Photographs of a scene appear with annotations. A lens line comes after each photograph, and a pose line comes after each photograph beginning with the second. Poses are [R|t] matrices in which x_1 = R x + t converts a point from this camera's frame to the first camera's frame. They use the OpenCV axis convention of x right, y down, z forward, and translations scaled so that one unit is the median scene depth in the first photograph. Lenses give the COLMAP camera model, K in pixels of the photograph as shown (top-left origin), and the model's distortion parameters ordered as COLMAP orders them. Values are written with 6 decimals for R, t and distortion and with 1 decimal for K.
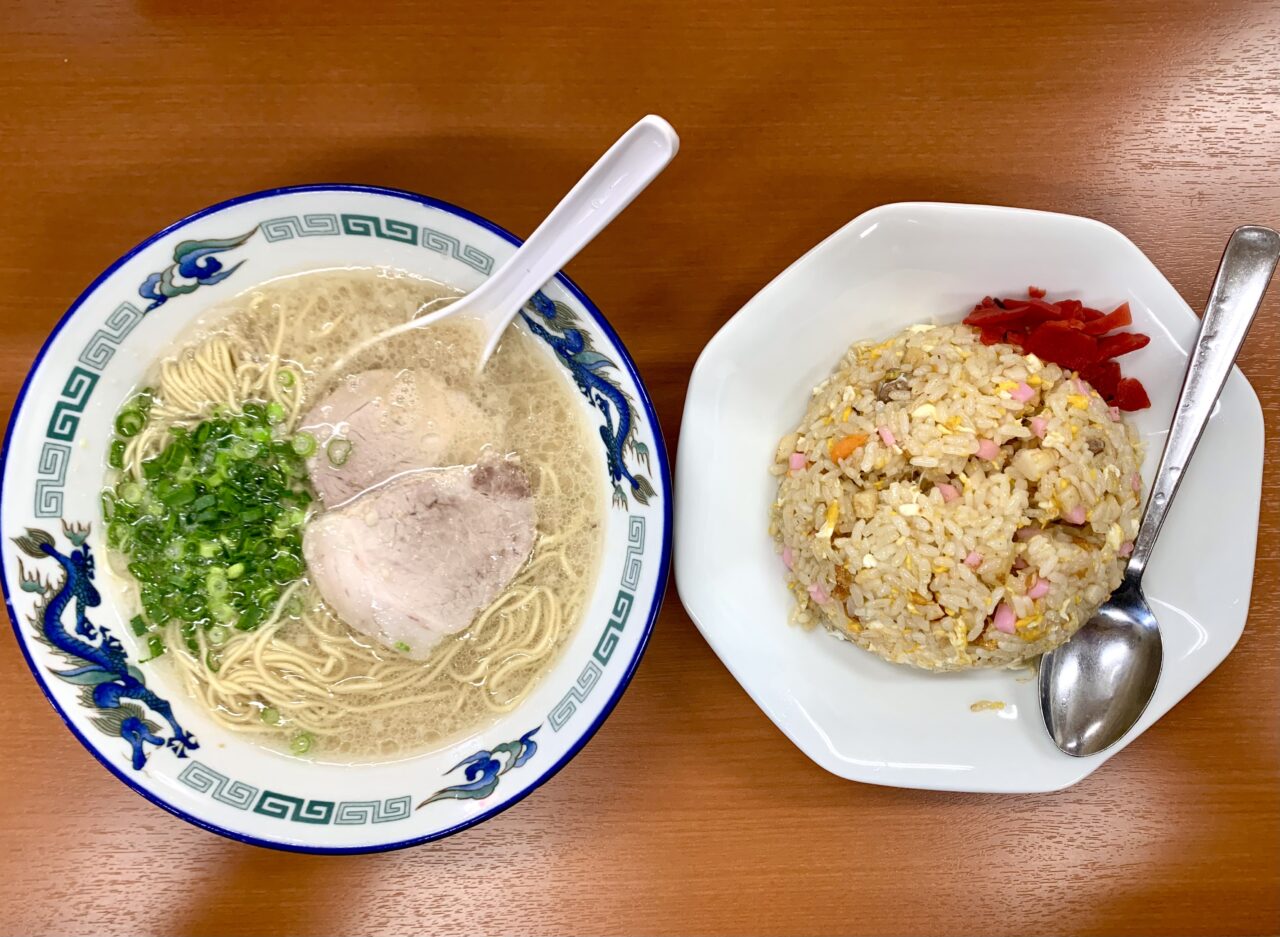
lens RADIAL K [[992.4, 0, 669.9], [0, 992.4, 484.9], [0, 0, 1]] dist [-0.038187, 0.015546]
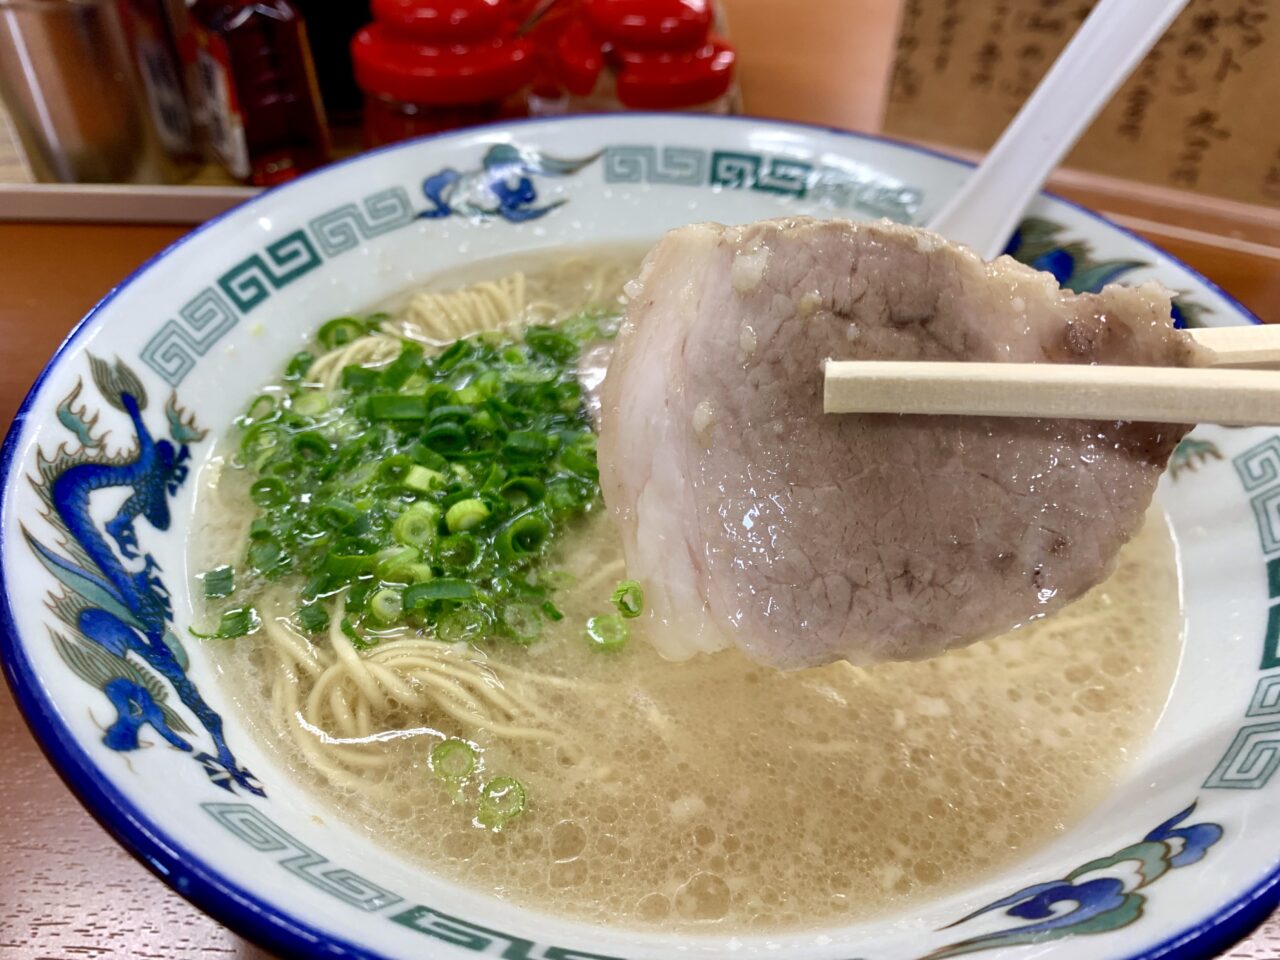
lens RADIAL K [[1028.4, 0, 640.0], [0, 1028.4, 480.0], [0, 0, 1]] dist [-0.066594, 0.058863]
pose [[0.996976, 0.043931, -0.064099, -0.327741], [-0.077199, 0.654201, -0.752371, 0.479192], [0.008882, 0.755044, 0.655614, 0.678290]]
